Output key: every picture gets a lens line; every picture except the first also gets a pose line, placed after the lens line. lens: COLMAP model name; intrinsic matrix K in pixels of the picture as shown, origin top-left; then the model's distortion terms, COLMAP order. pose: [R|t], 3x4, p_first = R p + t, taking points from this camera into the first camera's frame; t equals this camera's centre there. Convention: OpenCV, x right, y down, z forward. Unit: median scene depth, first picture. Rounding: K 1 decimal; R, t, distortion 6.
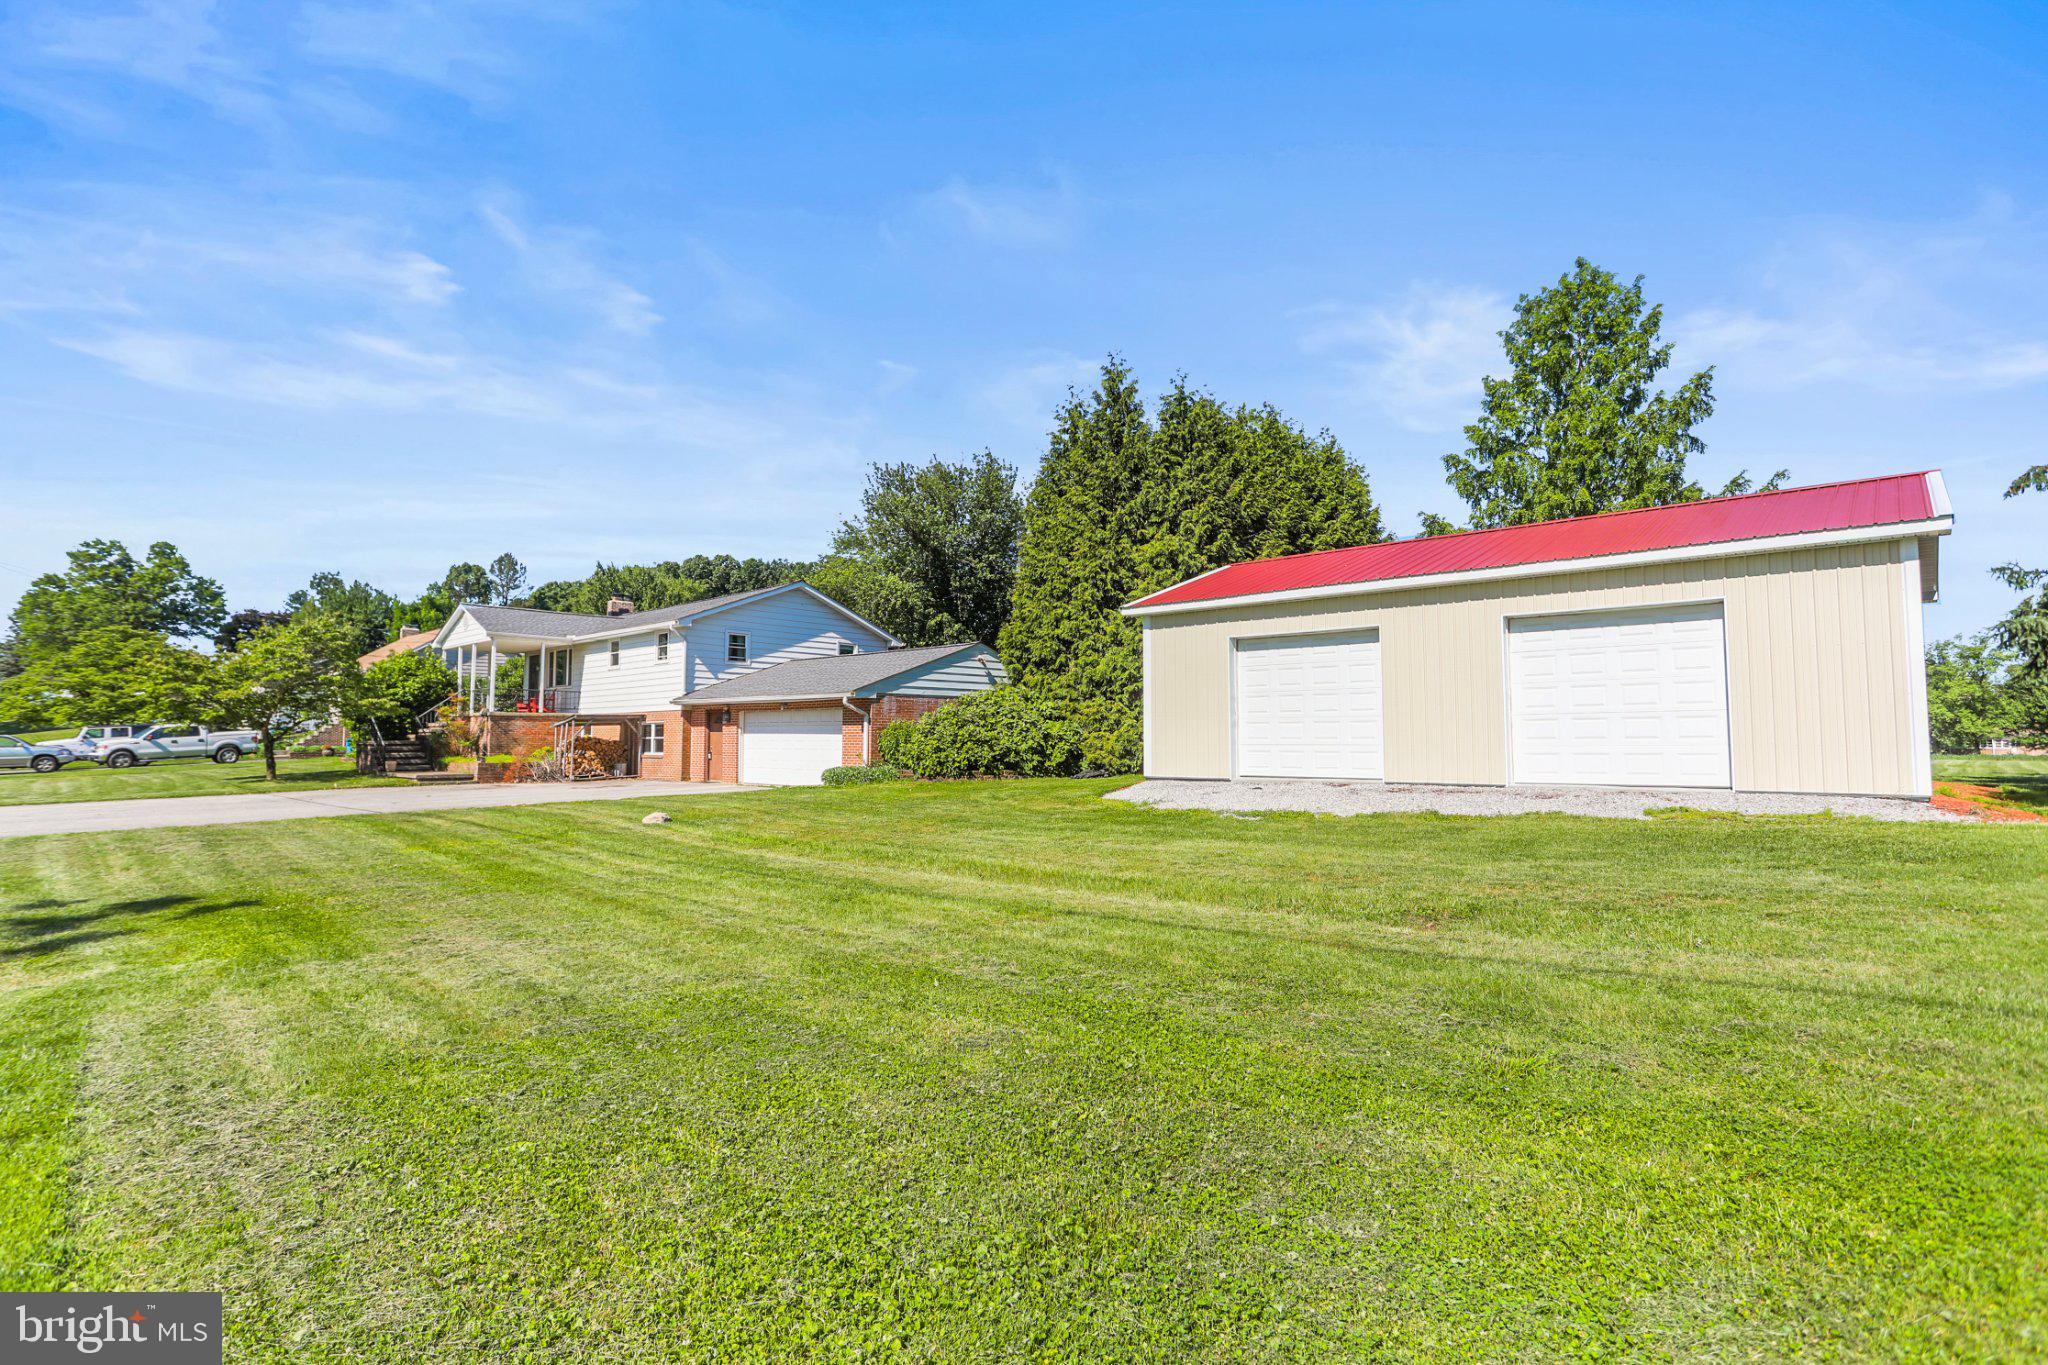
lens RADIAL K [[971.3, 0, 1018.3], [0, 971.3, 687.0], [0, 0, 1]] dist [0.004719, 0.001880]
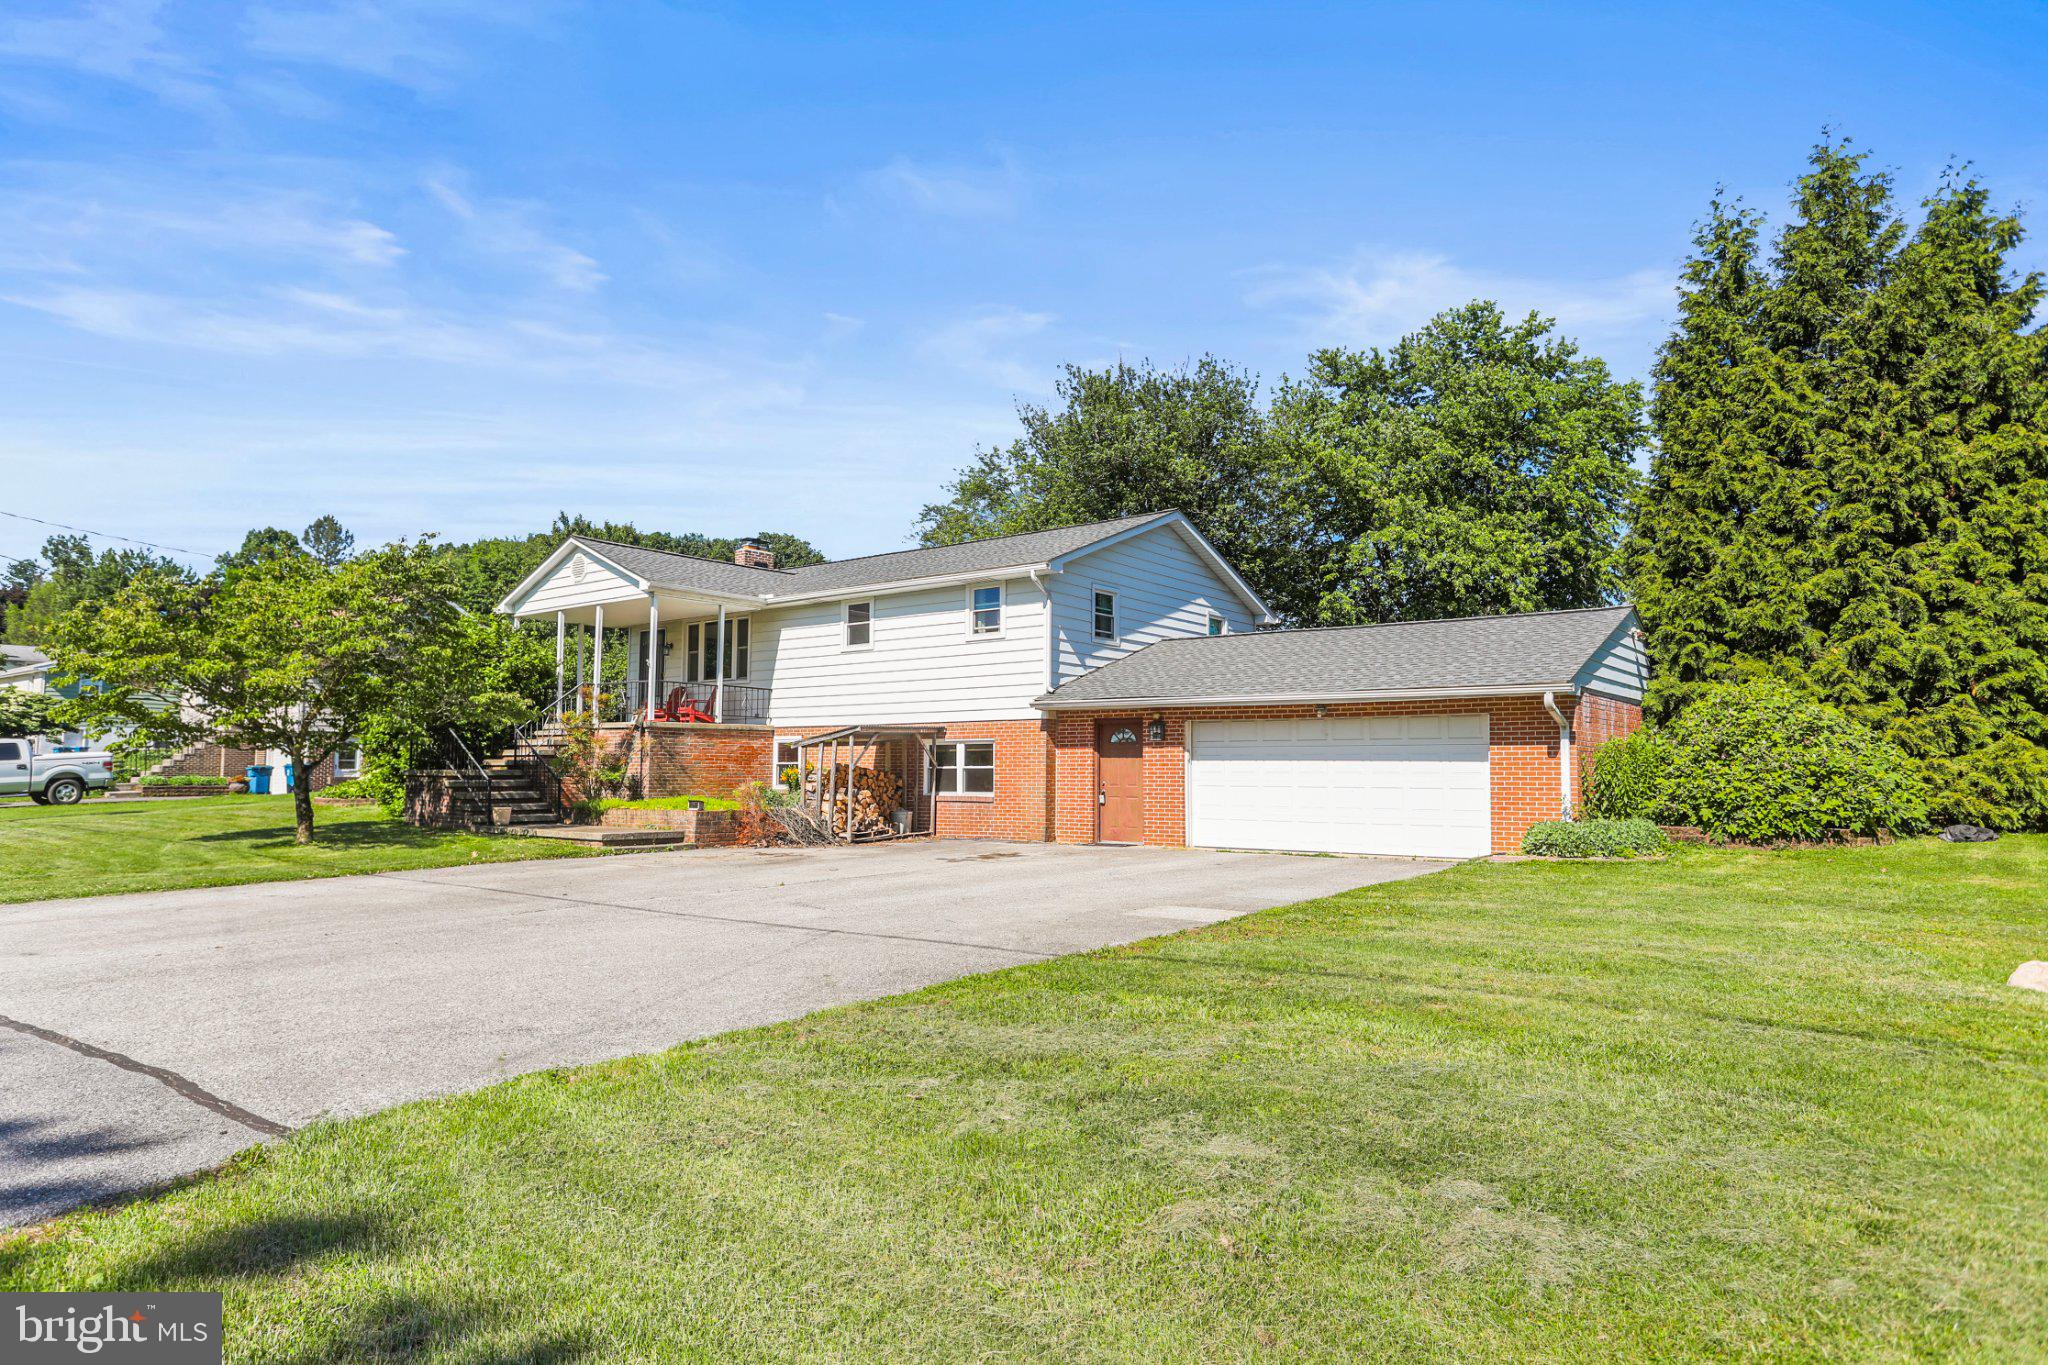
lens RADIAL K [[1196.2, 0, 1029.2], [0, 1196.2, 677.2], [0, 0, 1]] dist [-0.002240, 0.001141]
pose [[0.995559, 0.014343, 0.093045, -0.383850], [-0.011710, 0.999517, -0.028781, 0.017770], [-0.093413, 0.027564, 0.995246, 0.269223]]
